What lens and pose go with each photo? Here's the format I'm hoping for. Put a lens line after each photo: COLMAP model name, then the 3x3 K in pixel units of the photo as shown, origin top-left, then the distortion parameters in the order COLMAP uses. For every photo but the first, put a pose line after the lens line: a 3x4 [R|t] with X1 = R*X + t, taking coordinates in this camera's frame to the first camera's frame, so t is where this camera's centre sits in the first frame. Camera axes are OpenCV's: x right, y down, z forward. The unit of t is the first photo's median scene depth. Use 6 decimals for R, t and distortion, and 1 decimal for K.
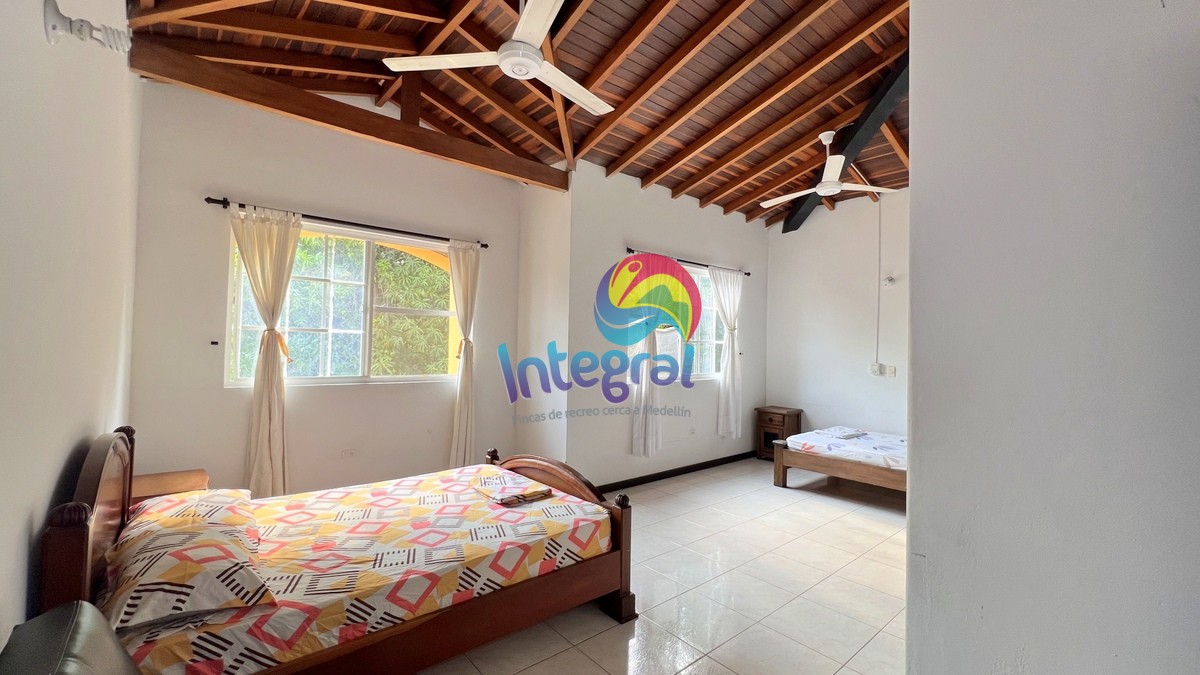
lens RADIAL K [[481.5, 0, 601.0], [0, 481.5, 338.1], [0, 0, 1]] dist [-0.001512, 0.000801]
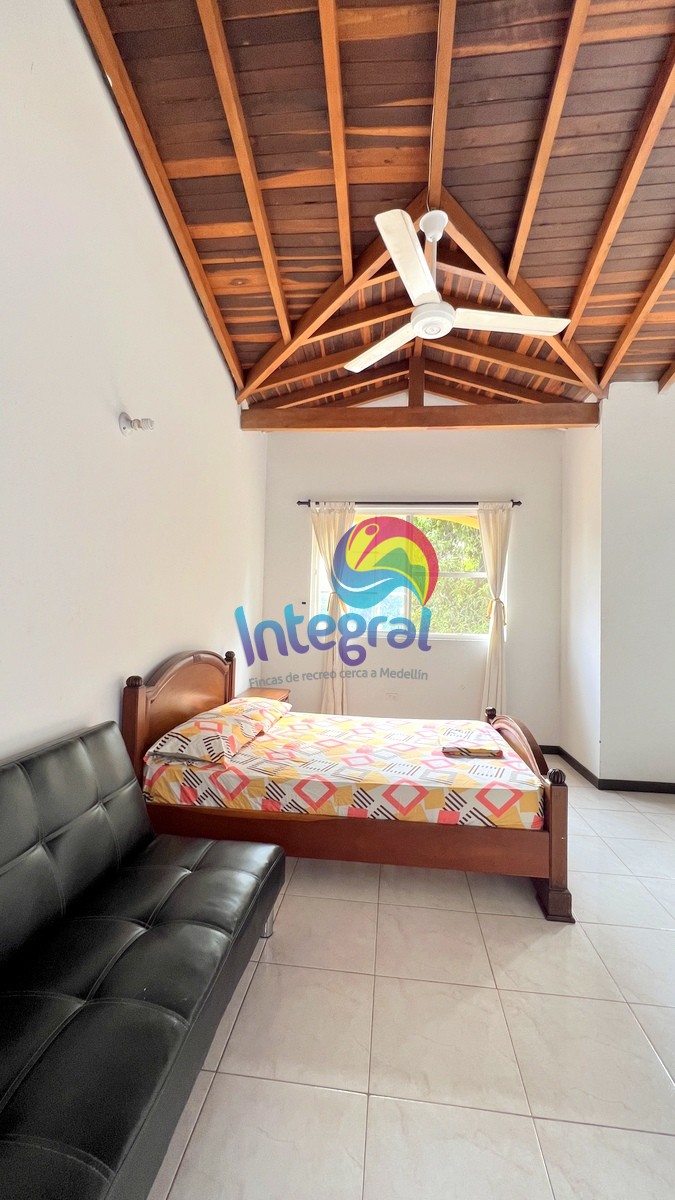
lens RADIAL K [[481.5, 0, 340.7], [0, 481.5, 599.7], [0, 0, 1]] dist [-0.001512, 0.000801]
pose [[0.691312, -0.017349, -0.722348, 0.433436], [0.002280, 0.999759, -0.021829, 0.047613], [0.722553, 0.013443, 0.691185, 0.147296]]
